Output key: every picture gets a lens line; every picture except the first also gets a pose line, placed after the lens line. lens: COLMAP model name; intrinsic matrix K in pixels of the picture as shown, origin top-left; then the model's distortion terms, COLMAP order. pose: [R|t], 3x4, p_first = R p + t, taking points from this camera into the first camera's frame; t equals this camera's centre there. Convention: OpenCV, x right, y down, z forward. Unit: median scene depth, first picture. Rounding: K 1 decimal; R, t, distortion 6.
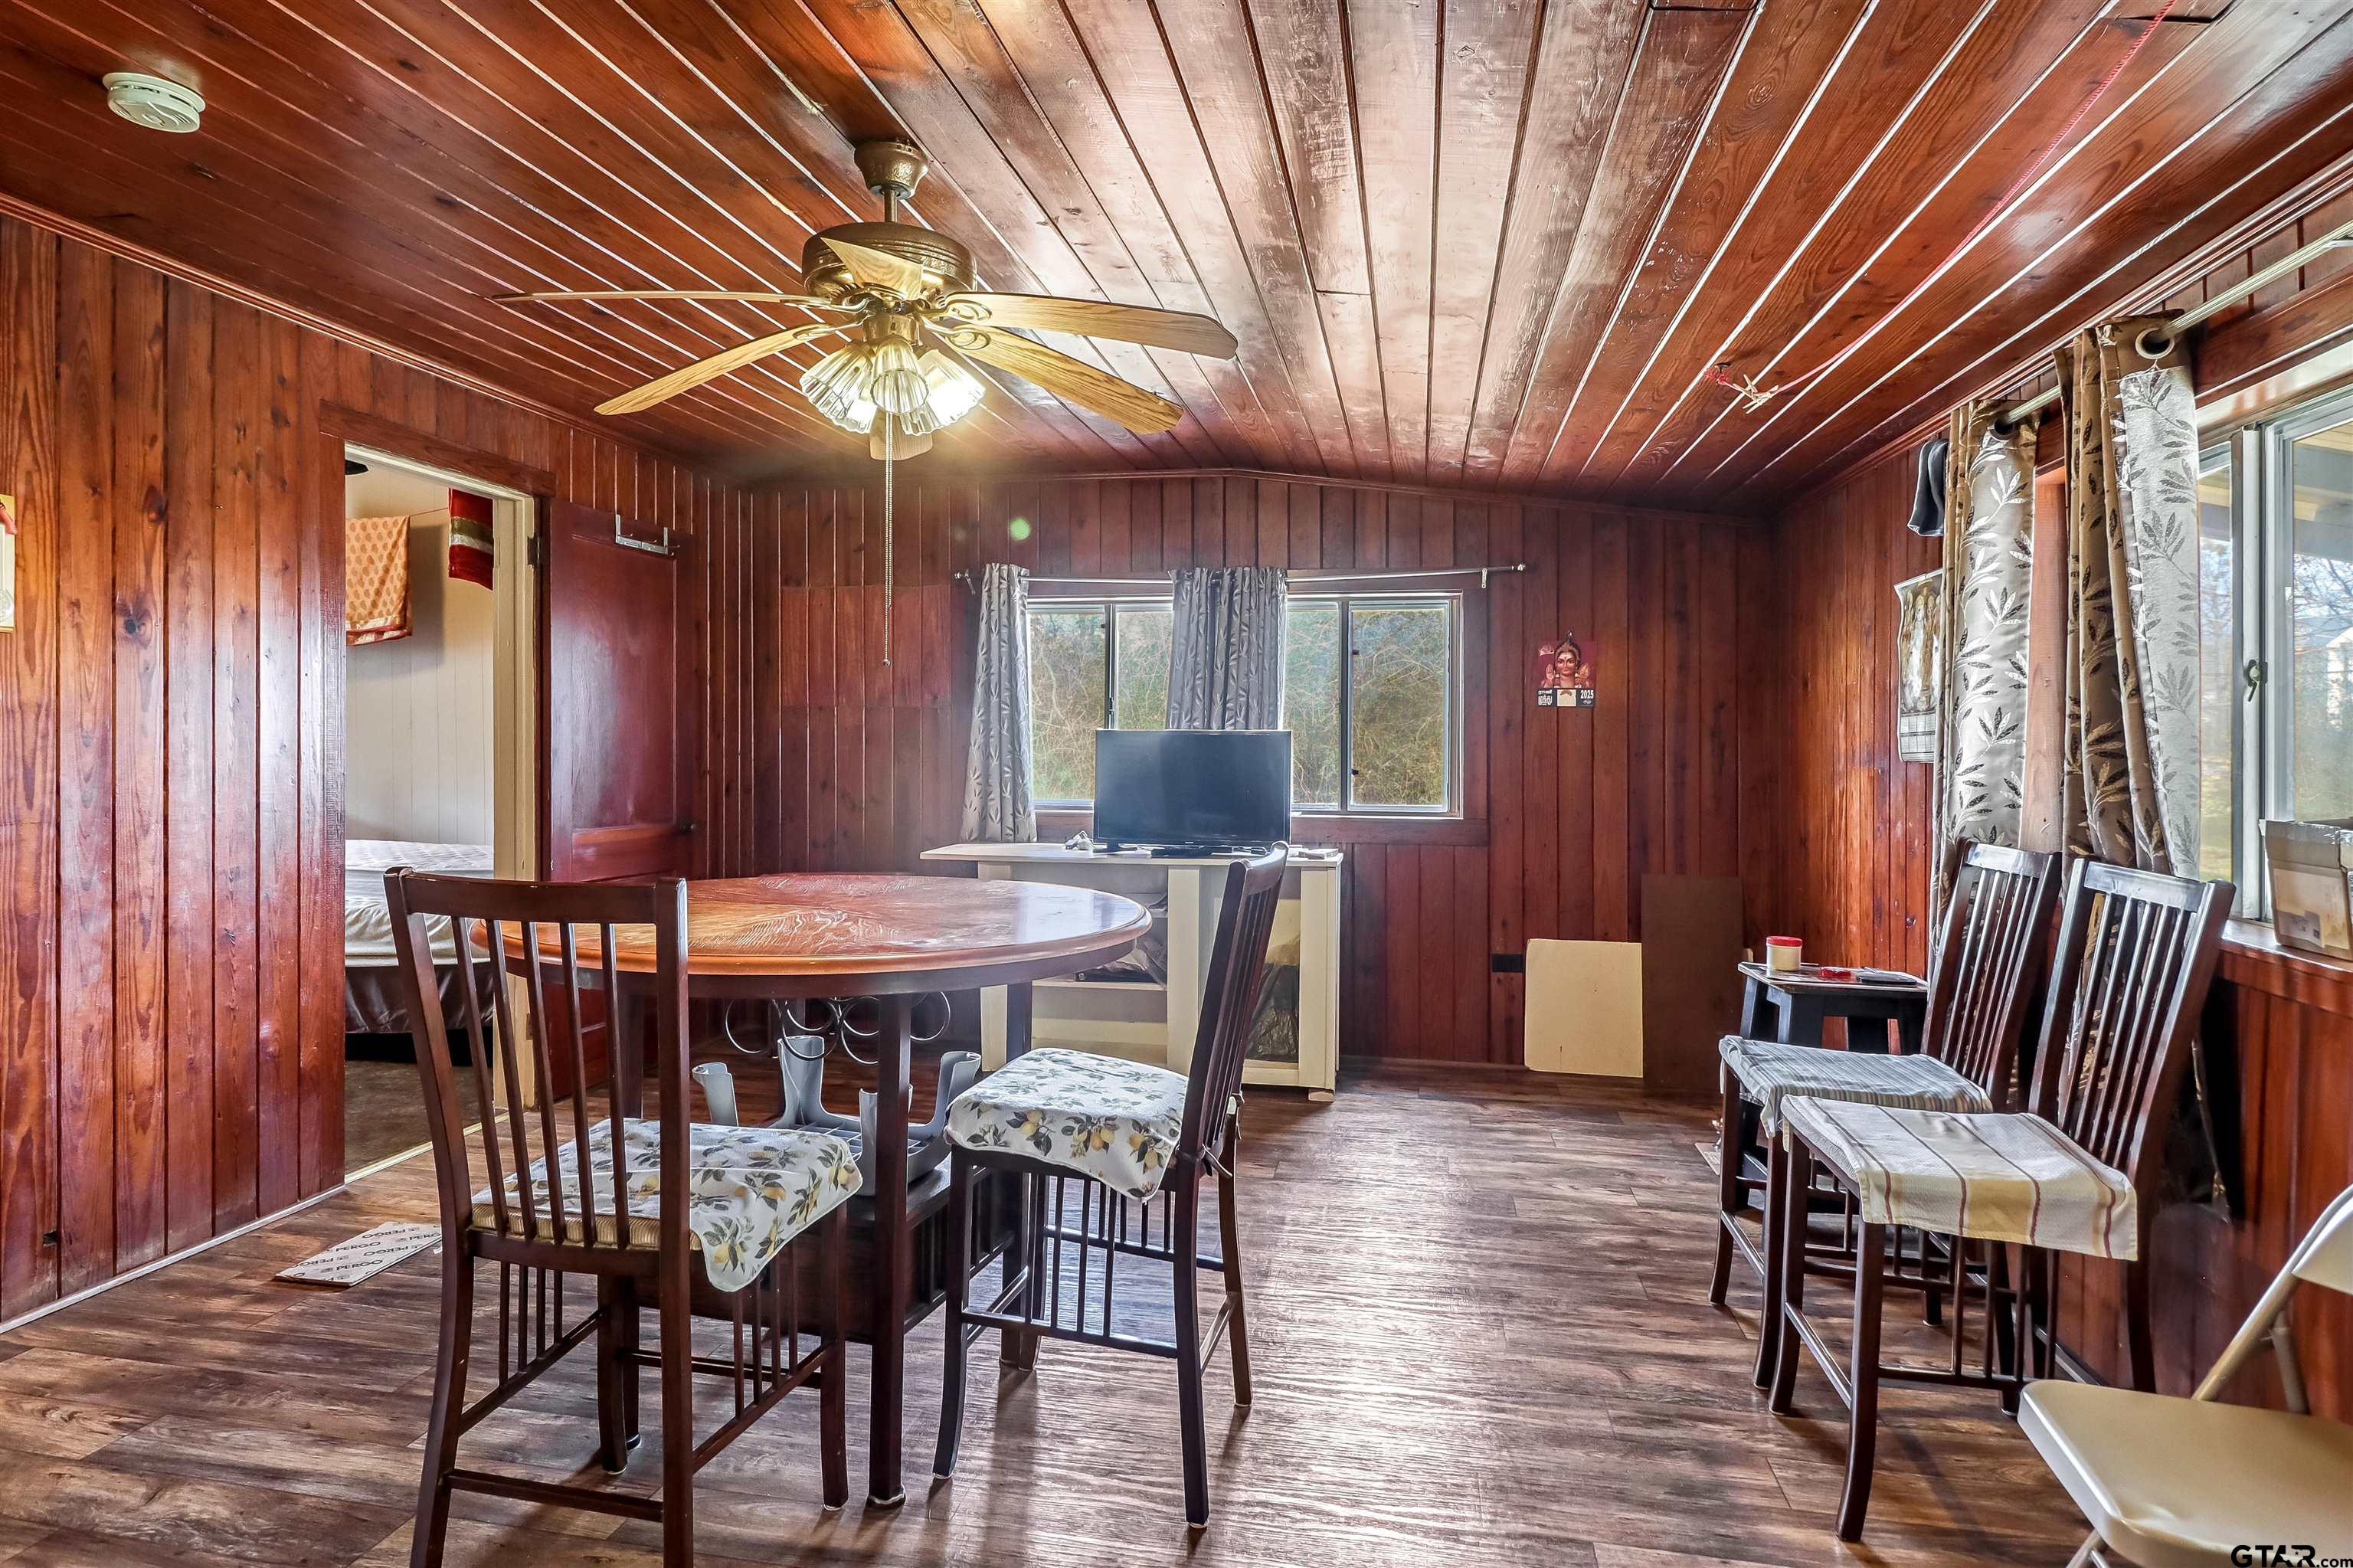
lens RADIAL K [[1387.4, 0, 1133.4], [0, 1387.4, 775.0], [0, 0, 1]] dist [0.000232, -0.002519]
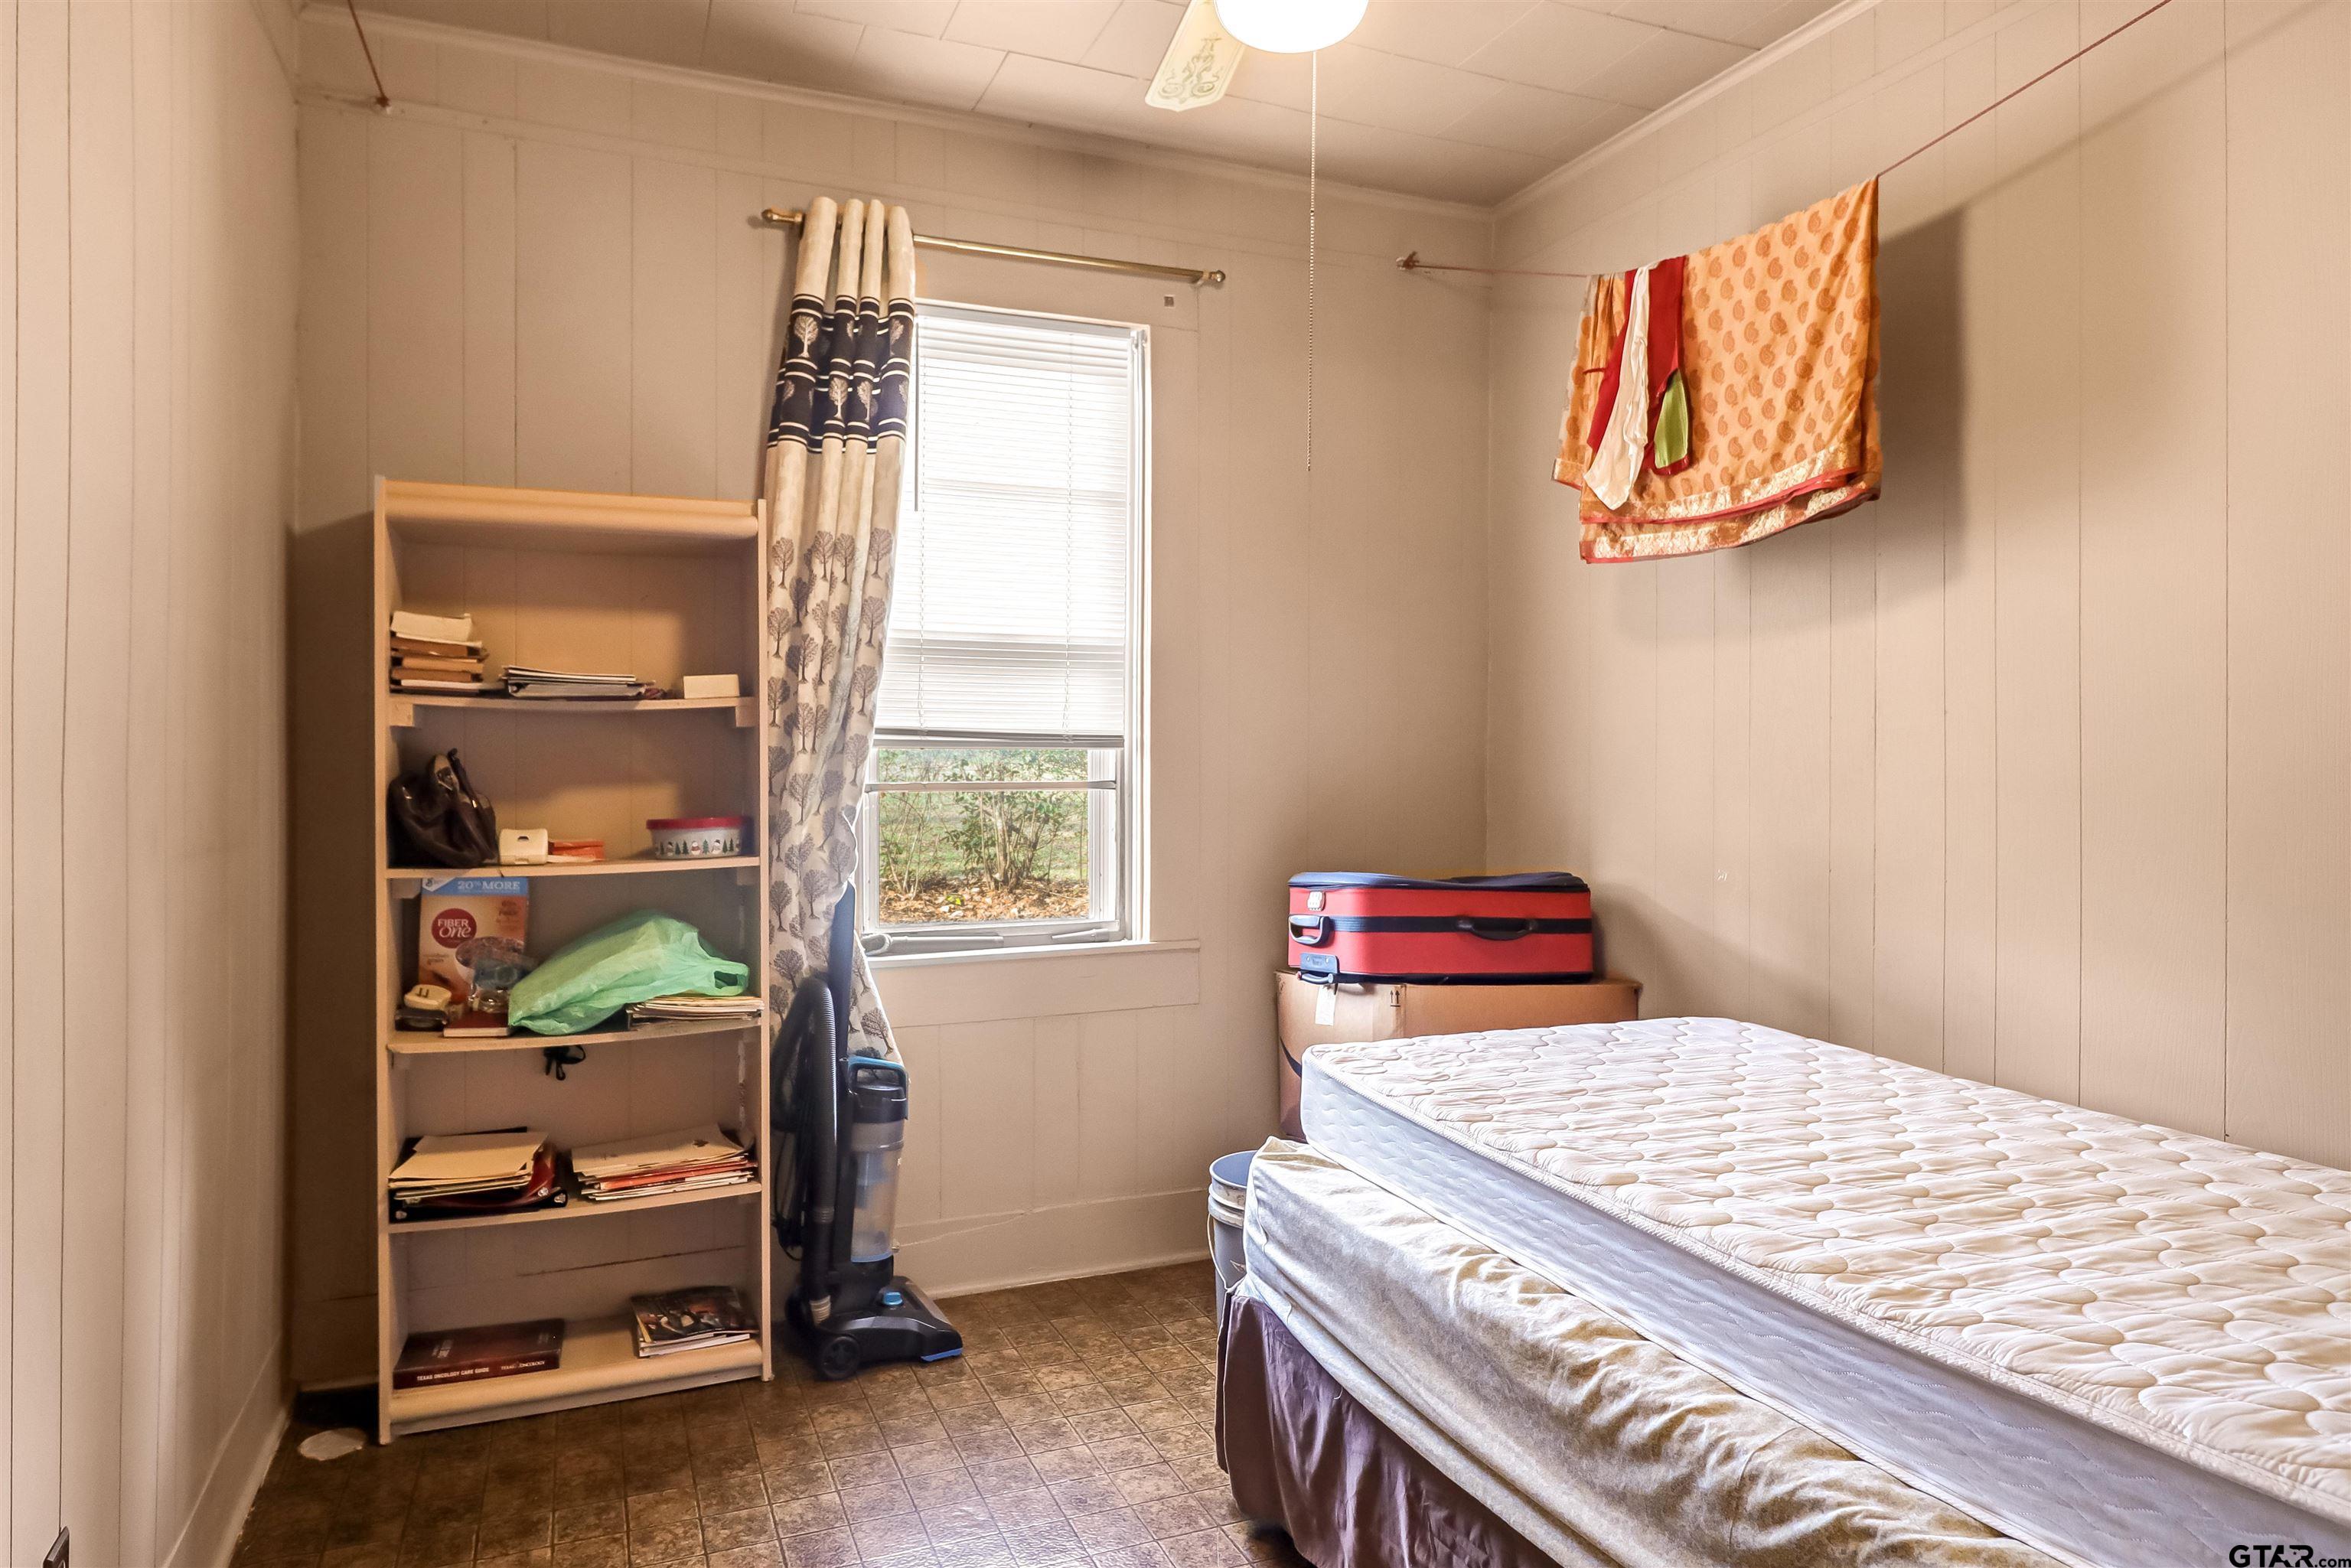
lens RADIAL K [[1386.1, 0, 1132.5], [0, 1386.1, 775.0], [0, 0, 1]] dist [0.000232, -0.002519]
pose [[0.559520, 0.006127, -0.828794, -0.322310], [-0.016329, 0.999860, -0.003632, -0.020260], [0.828656, 0.015565, 0.559542, 0.624327]]
